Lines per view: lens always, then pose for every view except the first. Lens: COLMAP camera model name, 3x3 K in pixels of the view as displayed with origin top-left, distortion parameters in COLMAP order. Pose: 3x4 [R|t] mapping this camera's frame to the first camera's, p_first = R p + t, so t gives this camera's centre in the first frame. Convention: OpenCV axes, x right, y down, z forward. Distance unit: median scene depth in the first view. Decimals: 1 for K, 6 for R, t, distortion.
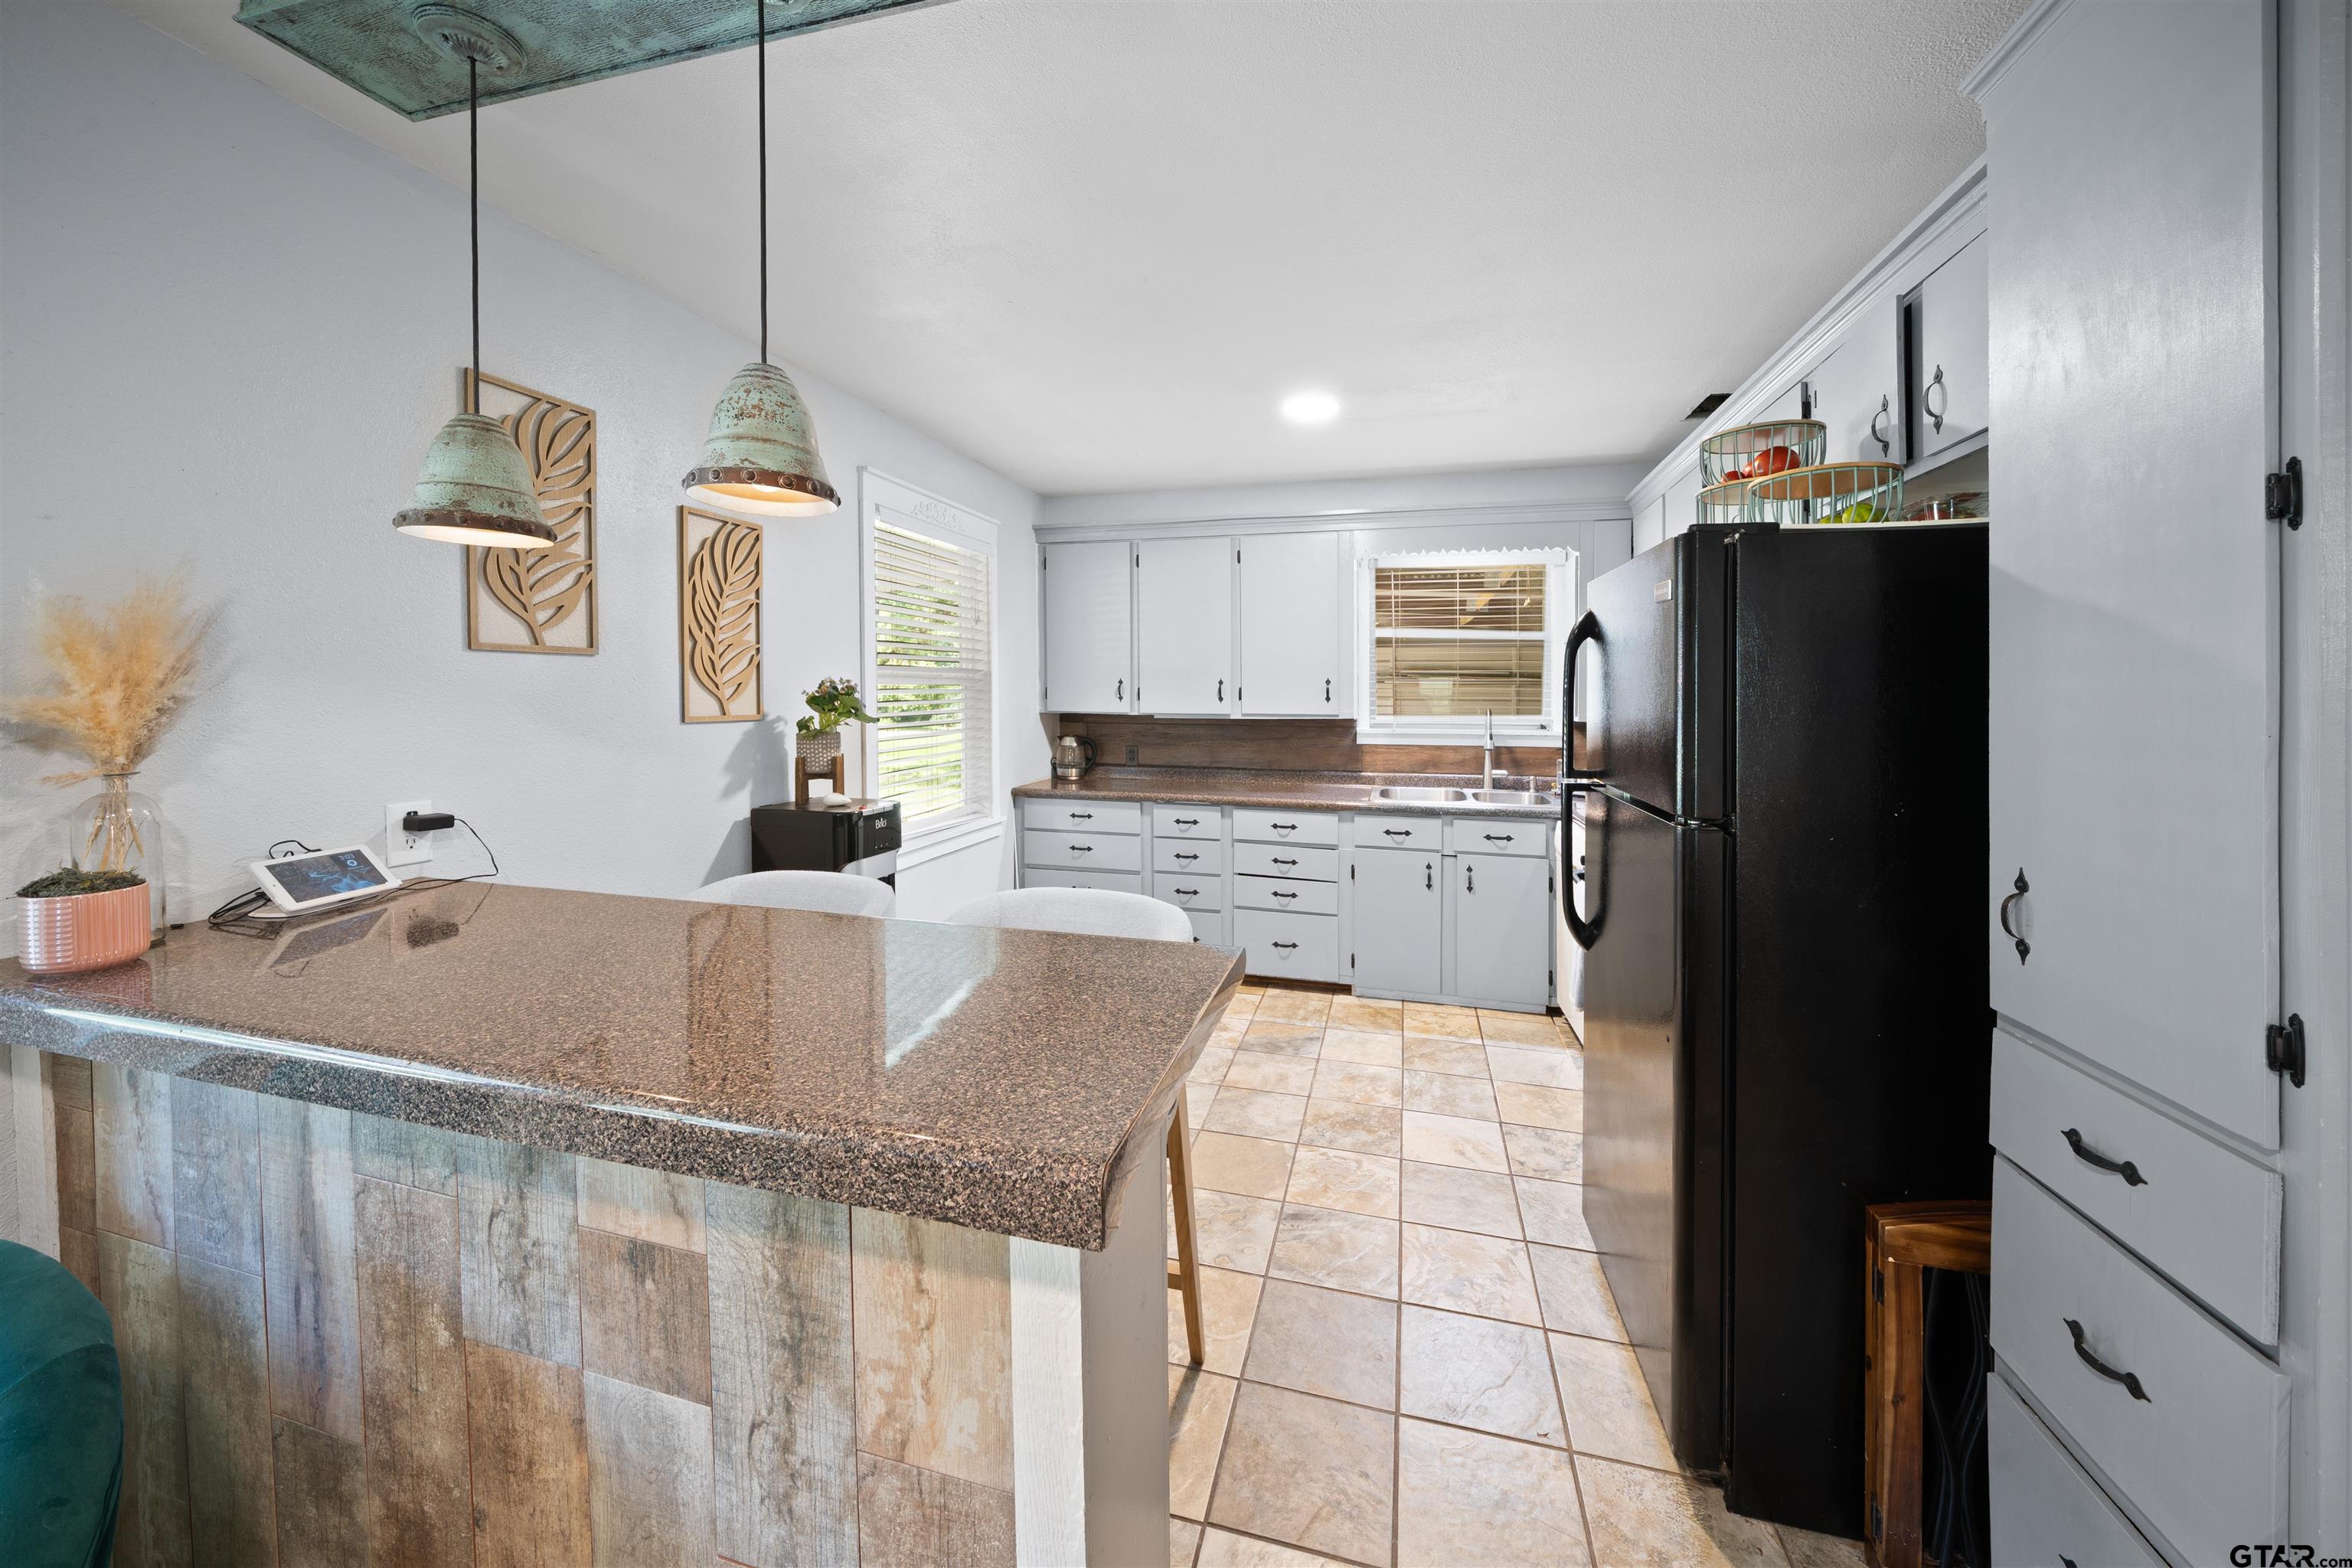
lens RADIAL K [[864.4, 0, 1168.7], [0, 864.4, 688.6], [0, 0, 1]] dist [-0.000206, 0.000030]
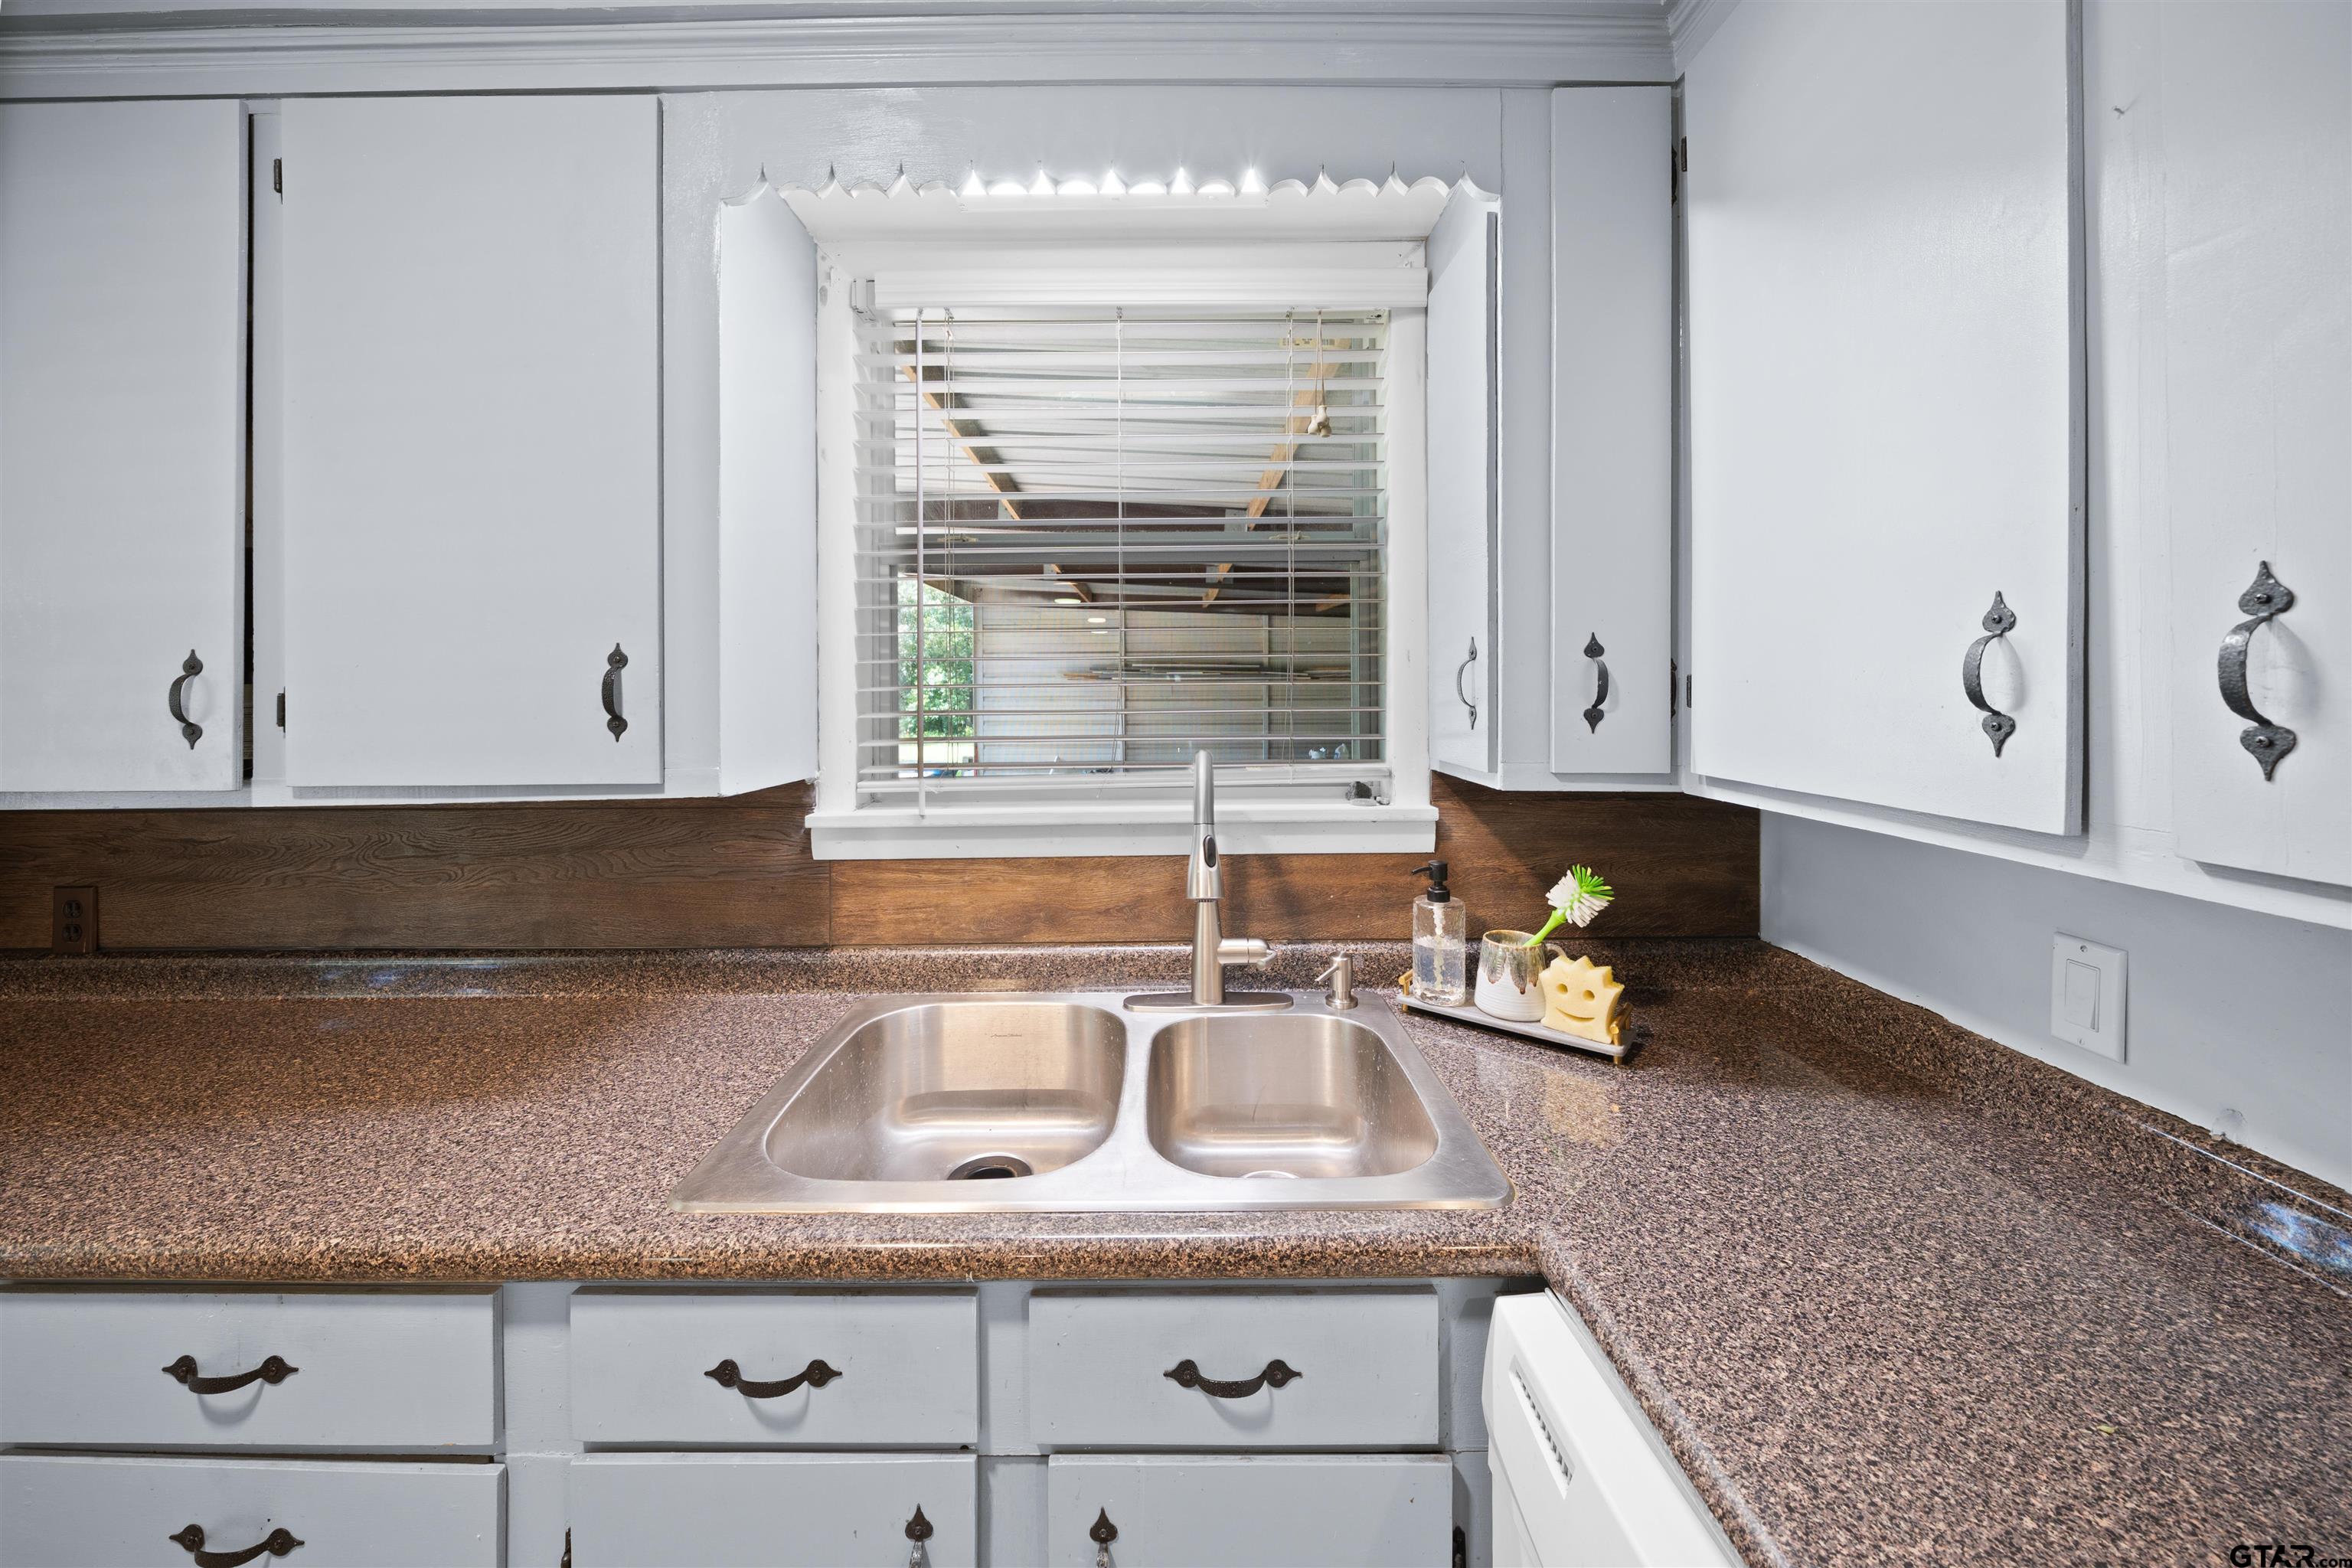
lens RADIAL K [[843.5, 0, 1167.7], [0, 843.5, 685.2], [0, 0, 1]] dist [-0.002960, 0.000108]
pose [[0.965825, -0.007352, 0.259092, 0.286297], [0.010387, 0.999893, -0.010348, 0.005428], [-0.258988, 0.012685, 0.965797, 0.731349]]
